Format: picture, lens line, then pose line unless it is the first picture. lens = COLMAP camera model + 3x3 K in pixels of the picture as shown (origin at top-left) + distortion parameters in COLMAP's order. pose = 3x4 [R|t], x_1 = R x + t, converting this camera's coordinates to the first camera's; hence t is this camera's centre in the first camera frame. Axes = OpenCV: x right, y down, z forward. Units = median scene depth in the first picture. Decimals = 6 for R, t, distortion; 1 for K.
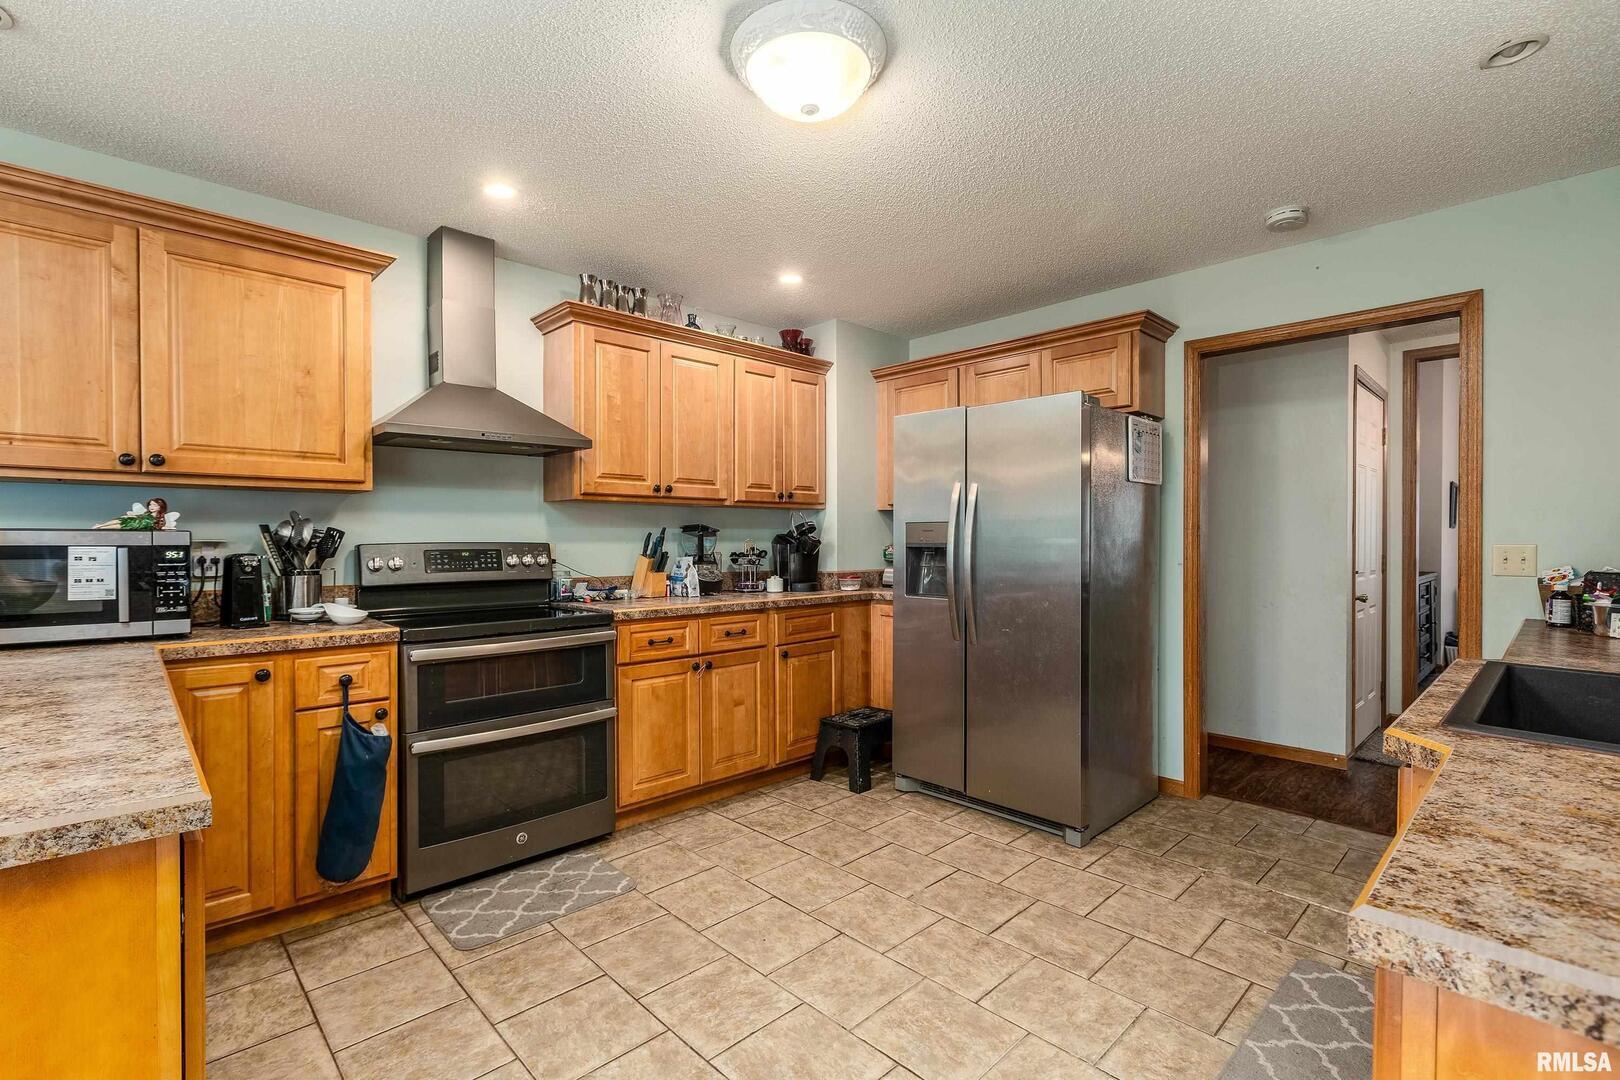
lens RADIAL K [[732.0, 0, 739.1], [0, 732.0, 543.8], [0, 0, 1]] dist [-0.000425, -0.000842]
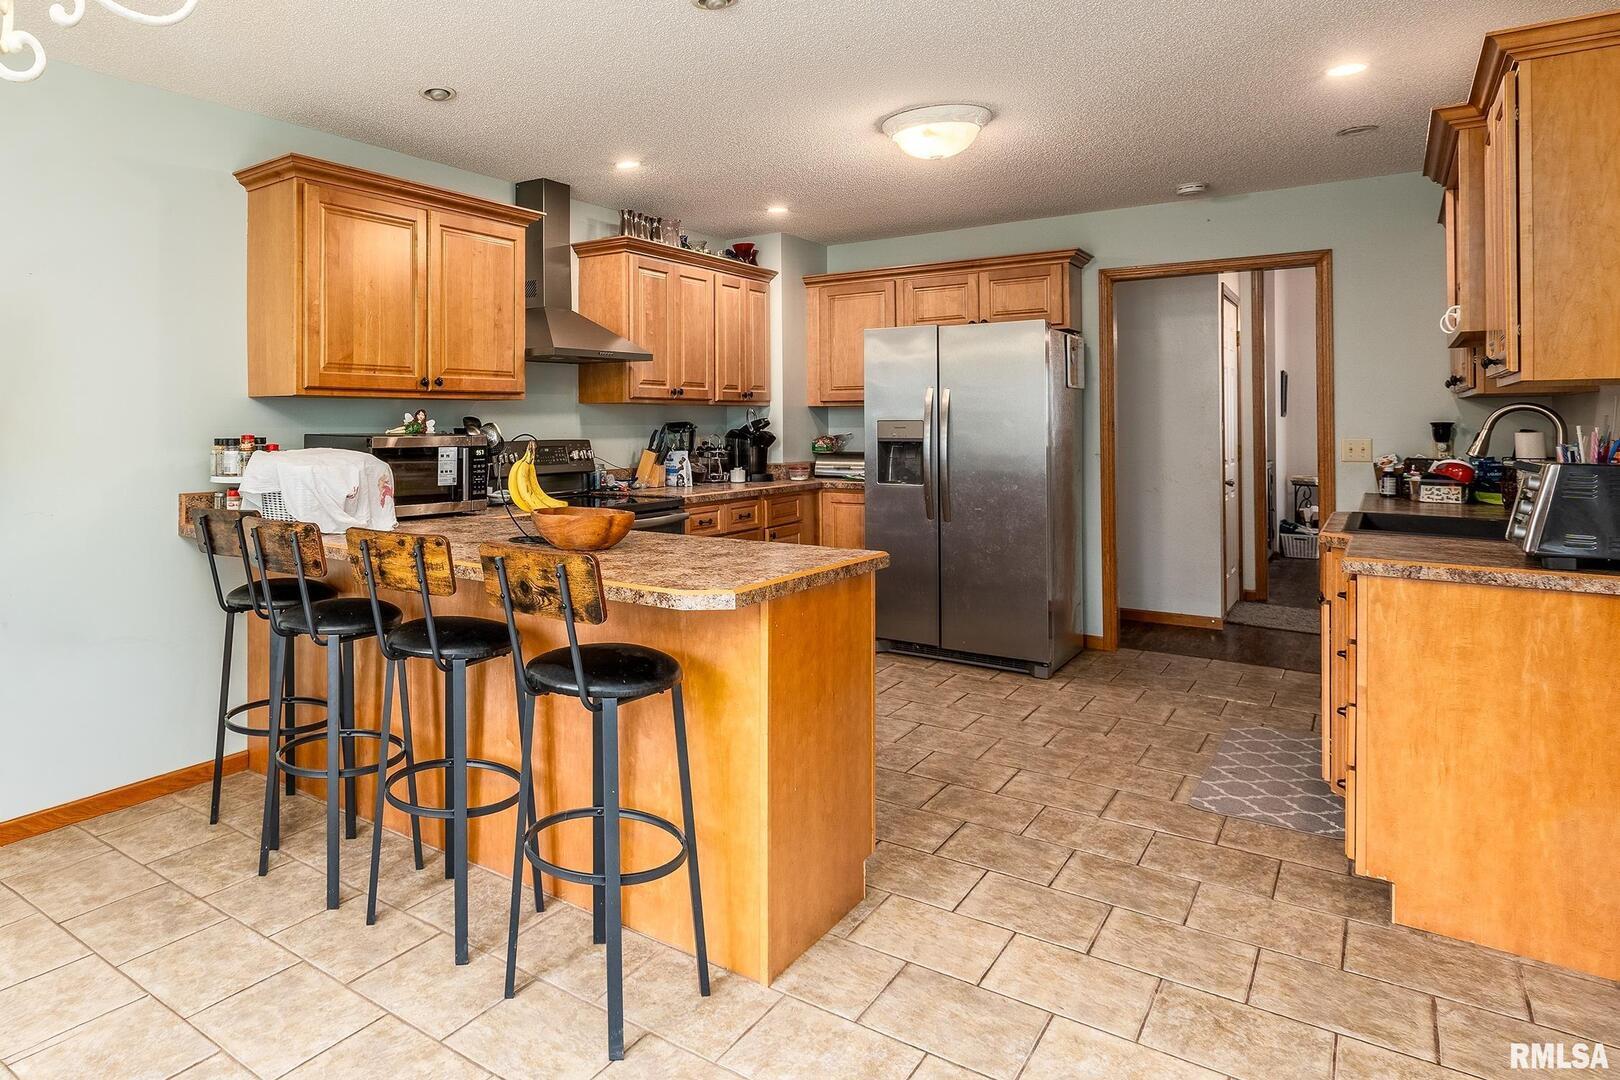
lens RADIAL K [[985.3, 0, 463.2], [0, 985.3, 416.3], [0, 0, 1]] dist [-0.000014, 0.000004]
pose [[0.995357, -0.002934, 0.096211, -0.564664], [0.004338, 0.999887, -0.014386, -0.015420], [-0.096158, 0.014737, 0.995257, -0.487799]]
